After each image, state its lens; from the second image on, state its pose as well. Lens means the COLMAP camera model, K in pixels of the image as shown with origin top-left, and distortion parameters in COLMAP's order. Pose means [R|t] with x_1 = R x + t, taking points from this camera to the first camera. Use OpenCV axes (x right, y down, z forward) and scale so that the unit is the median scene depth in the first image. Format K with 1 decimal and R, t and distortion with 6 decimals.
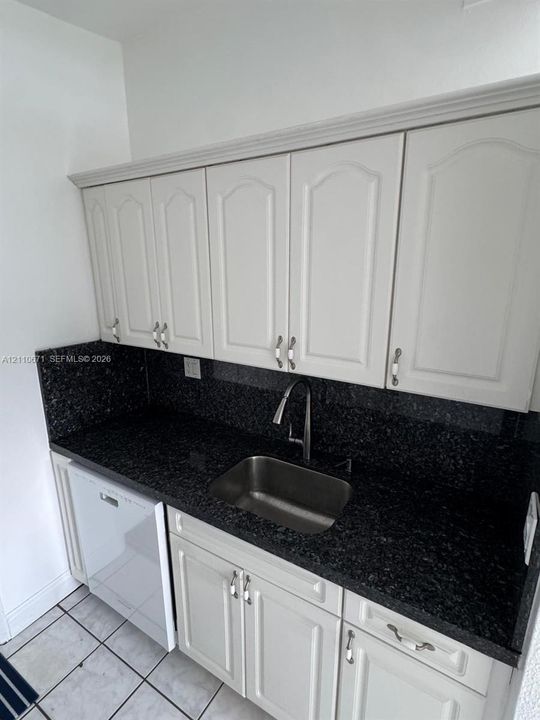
lens RADIAL K [[367.6, 0, 268.9], [0, 367.6, 359.9], [0, 0, 1]] dist [-0.002092, -0.000757]
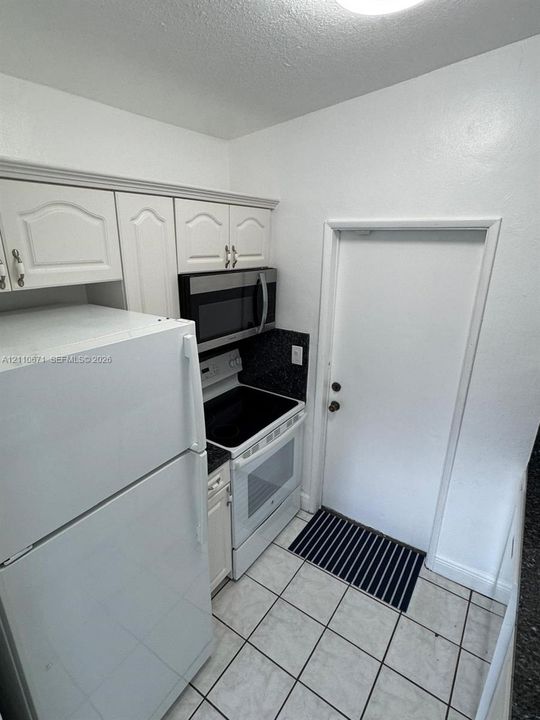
lens RADIAL K [[367.6, 0, 269.8], [0, 367.6, 359.8], [0, 0, 1]] dist [-0.002092, -0.000757]
pose [[-0.050595, 0.318845, -0.946456, 0.355467], [-0.263117, 0.909934, 0.320607, -0.202603], [0.963436, 0.265249, 0.037856, 0.239891]]
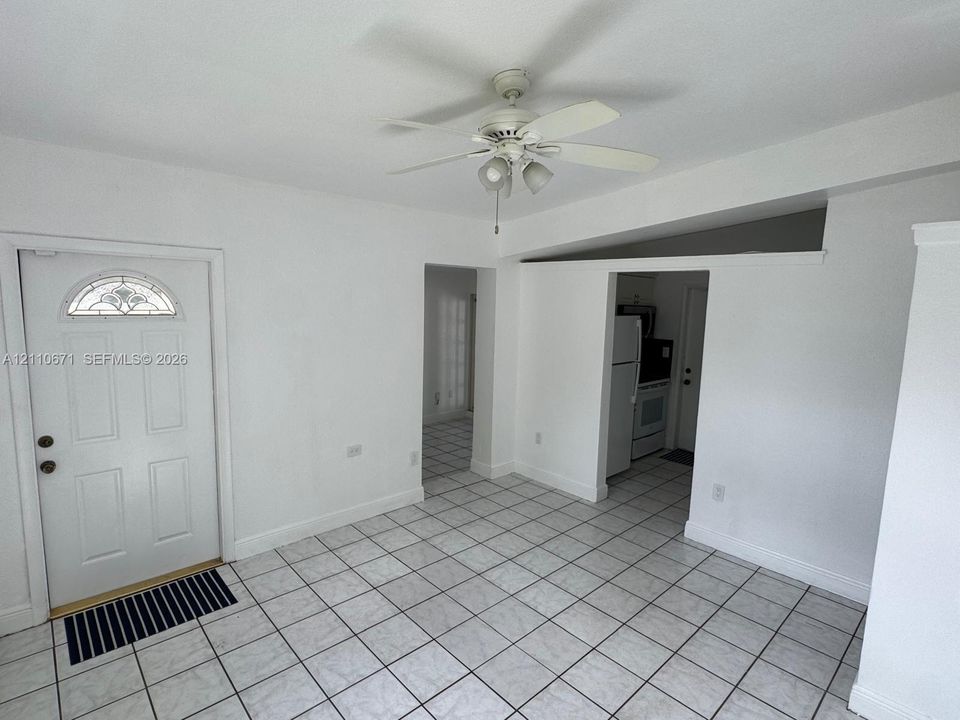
lens RADIAL K [[490.1, 0, 476.0], [0, 490.1, 361.6], [0, 0, 1]] dist [-0.002092, -0.000757]
pose [[-0.273798, 0.115081, -0.954878, 3.044625], [-0.273370, 0.942556, 0.191981, -0.010268], [0.922119, 0.313599, -0.226610, -0.085081]]
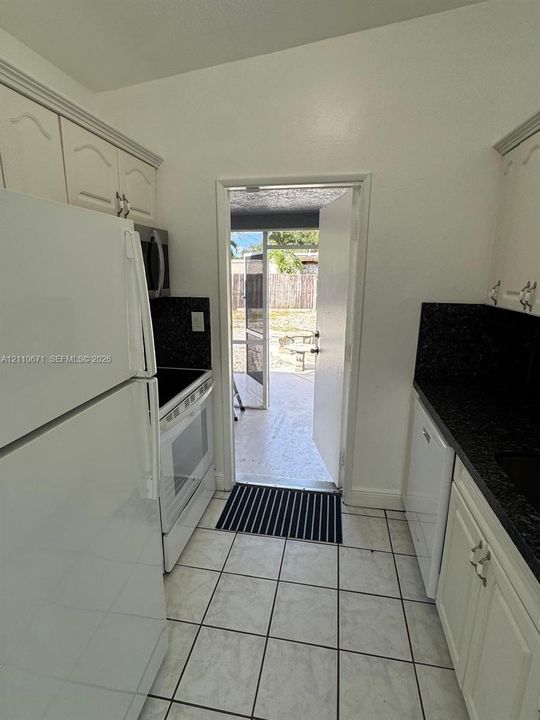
lens RADIAL K [[367.6, 0, 270.7], [0, 367.6, 360.1], [0, 0, 1]] dist [-0.002092, -0.000757]
pose [[0.372324, 0.226006, -0.900164, 0.362305], [-0.239015, 0.960532, 0.142302, 0.121915], [0.896798, 0.162170, 0.411649, 0.077131]]
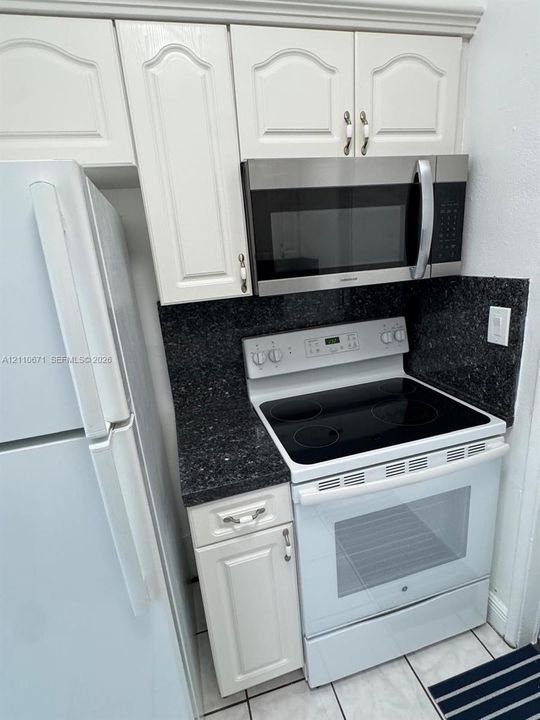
lens RADIAL K [[367.6, 0, 270.8], [0, 367.6, 357.4], [0, 0, 1]] dist [-0.002092, -0.000757]
pose [[-0.680761, 0.258857, -0.685243, -0.264579], [-0.103039, 0.892336, 0.439454, 0.021390], [0.725222, 0.369770, -0.580795, 0.537957]]
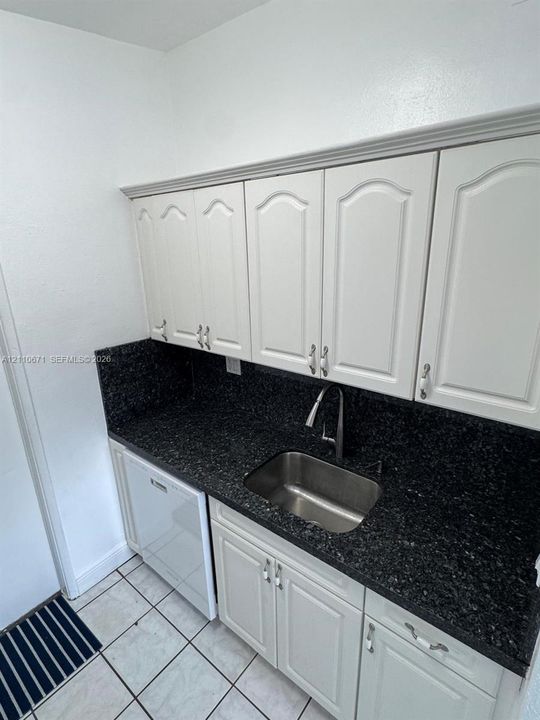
lens RADIAL K [[367.6, 0, 269.0], [0, 367.6, 360.0], [0, 0, 1]] dist [-0.002092, -0.000757]
pose [[0.992441, 0.016554, -0.121599, 0.029571], [-0.009495, 0.998248, 0.058402, -0.071527], [0.122352, -0.056806, 0.990860, -0.047928]]
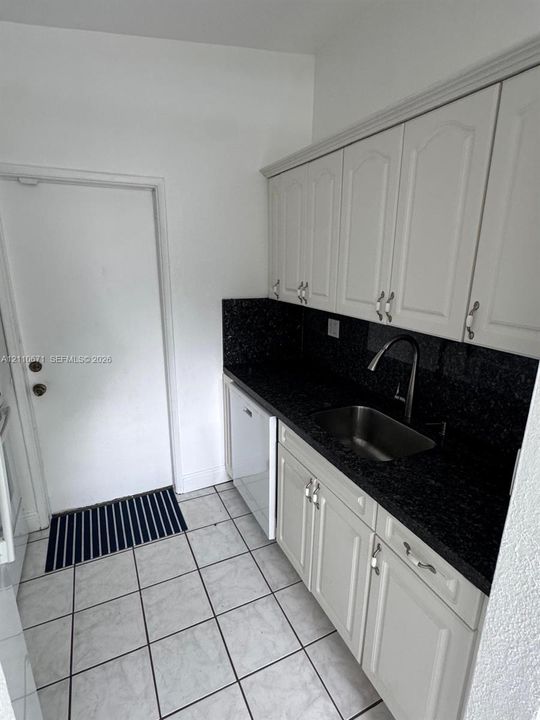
lens RADIAL K [[367.6, 0, 270.3], [0, 367.6, 360.4], [0, 0, 1]] dist [-0.002092, -0.000757]
pose [[0.844748, 0.154178, -0.512475, 0.306679], [-0.146070, 0.987667, 0.056363, 0.114702], [0.514845, 0.027245, 0.856850, -0.115793]]
